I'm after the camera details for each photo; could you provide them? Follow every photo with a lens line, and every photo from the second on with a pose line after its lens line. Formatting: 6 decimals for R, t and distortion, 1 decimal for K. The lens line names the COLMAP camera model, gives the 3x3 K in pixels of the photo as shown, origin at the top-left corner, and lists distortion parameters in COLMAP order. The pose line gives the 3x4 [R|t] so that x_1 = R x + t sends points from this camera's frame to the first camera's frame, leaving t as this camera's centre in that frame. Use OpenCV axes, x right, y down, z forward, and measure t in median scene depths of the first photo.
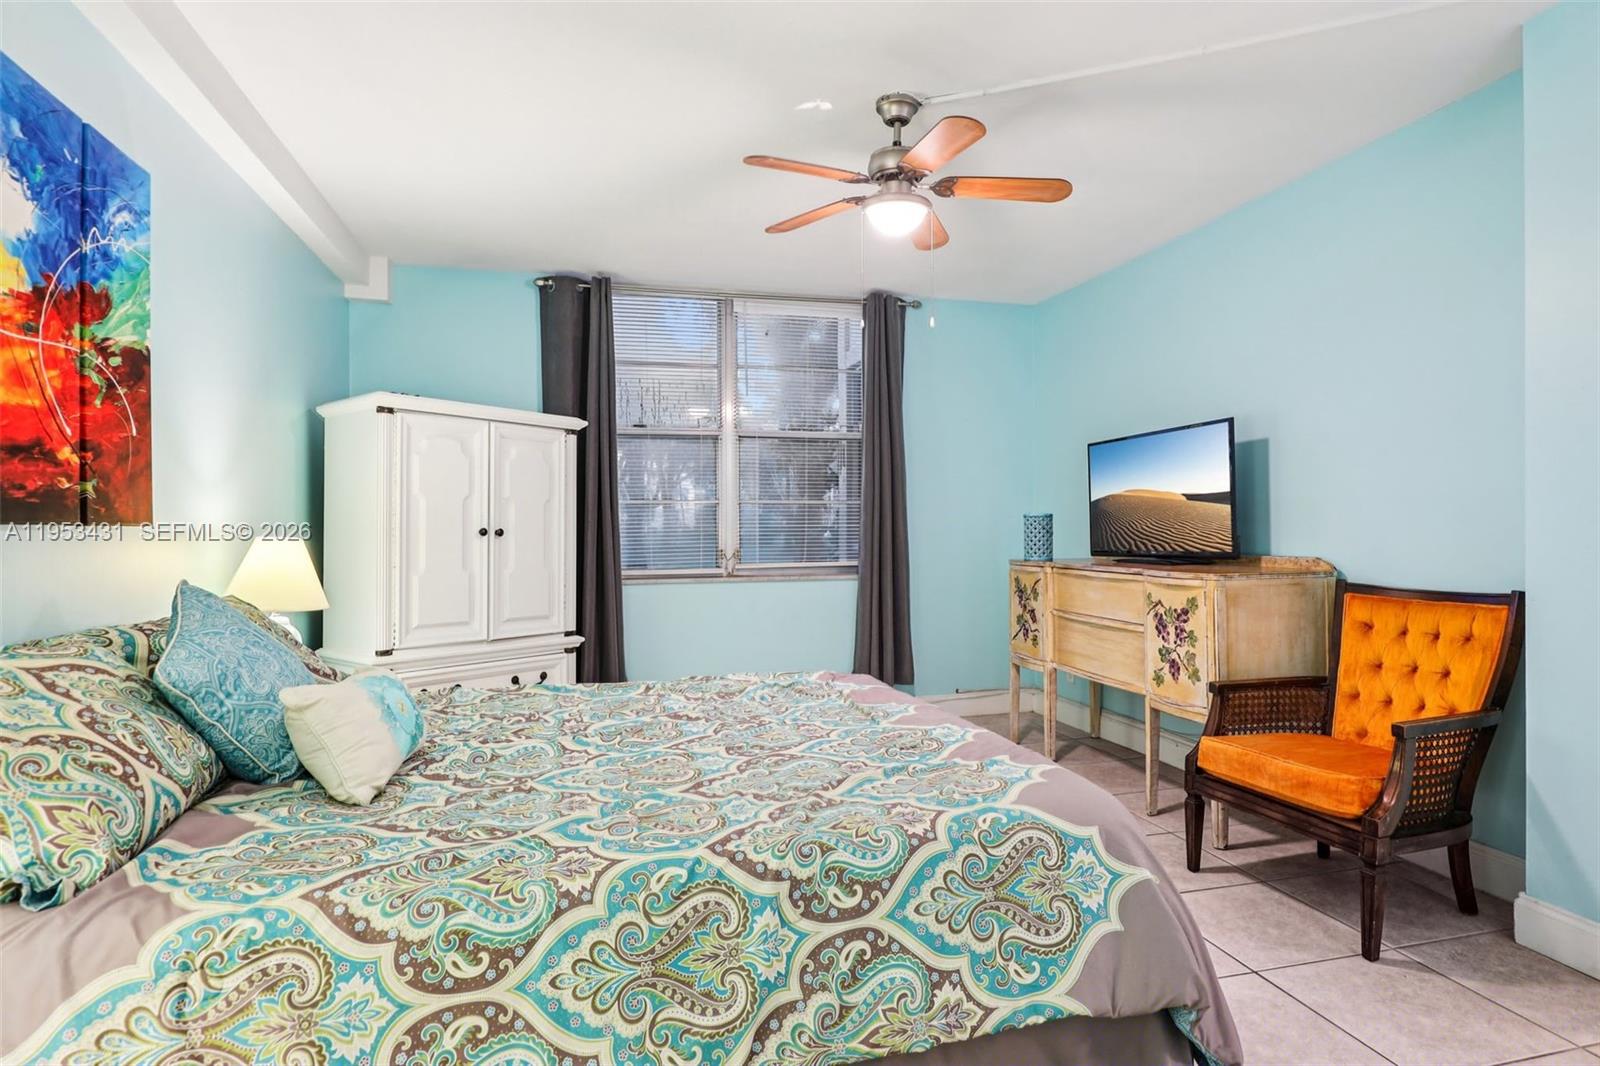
lens RADIAL K [[861.5, 0, 802.7], [0, 861.5, 529.5], [0, 0, 1]] dist [0.005203, 0.000075]
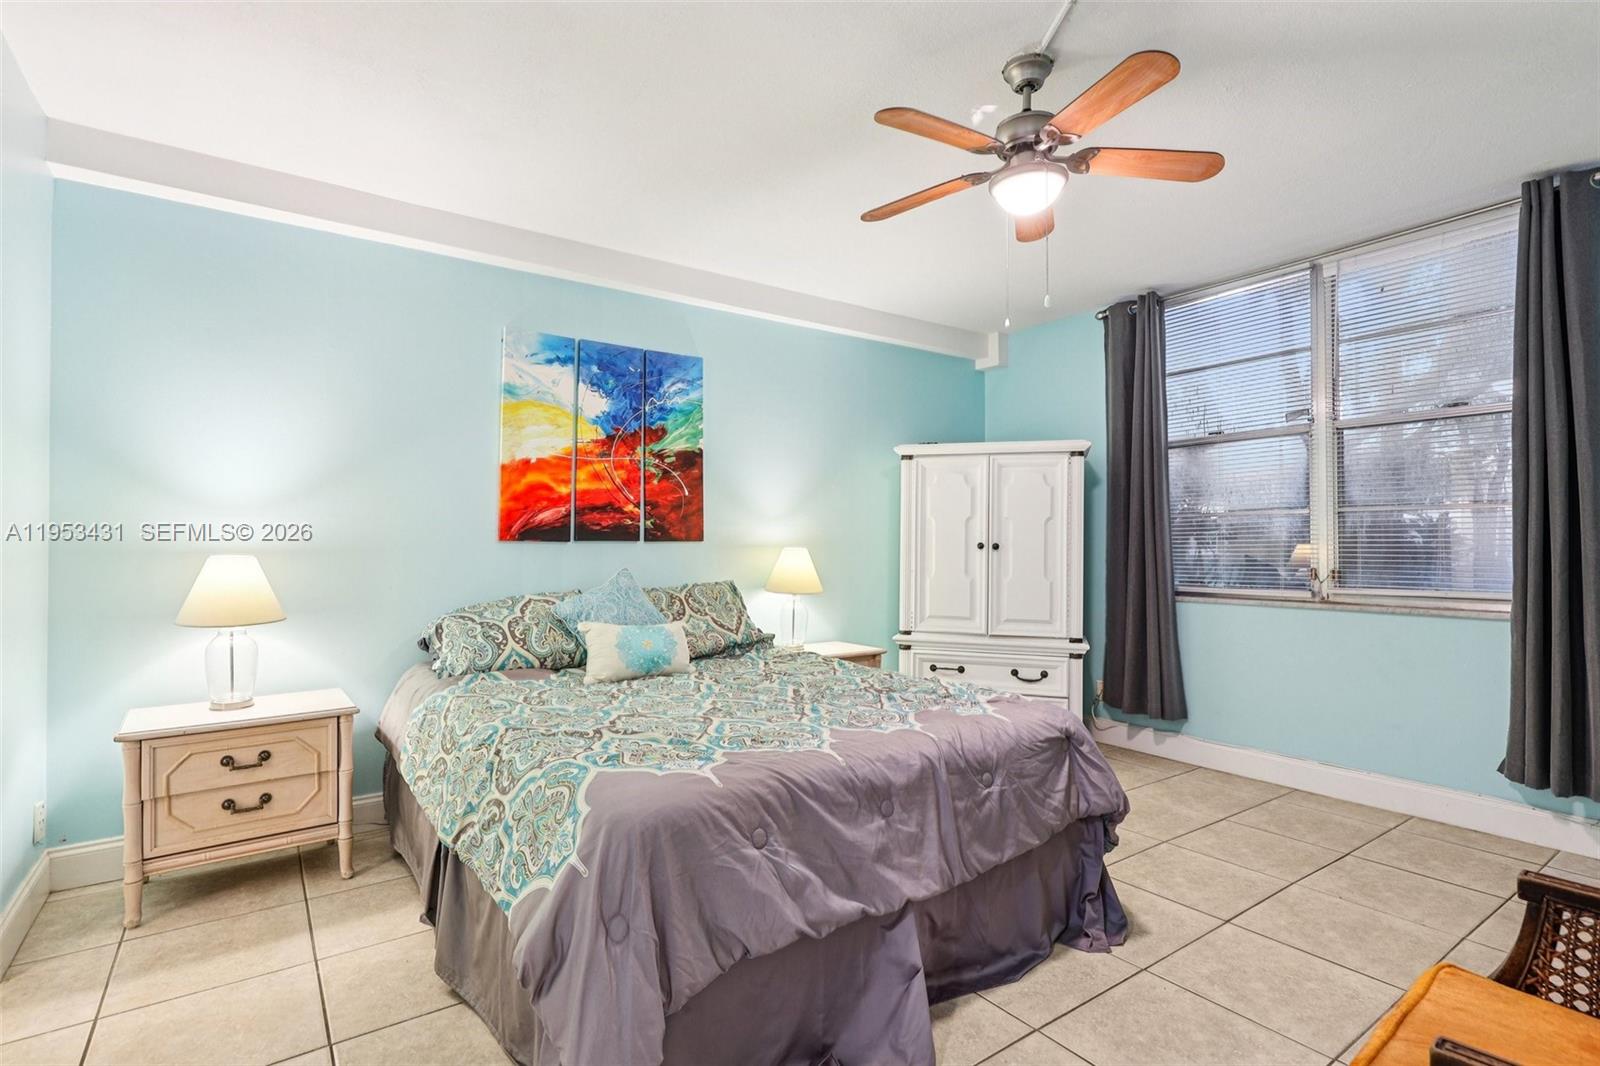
lens RADIAL K [[775.2, 0, 799.3], [0, 775.2, 541.5], [0, 0, 1]] dist [0.003908, 0.000057]
pose [[0.350980, -0.000768, -0.936383, 0.979912], [-0.002049, 0.999997, -0.001588, -0.001674], [0.936381, 0.002476, 0.350977, 0.633053]]
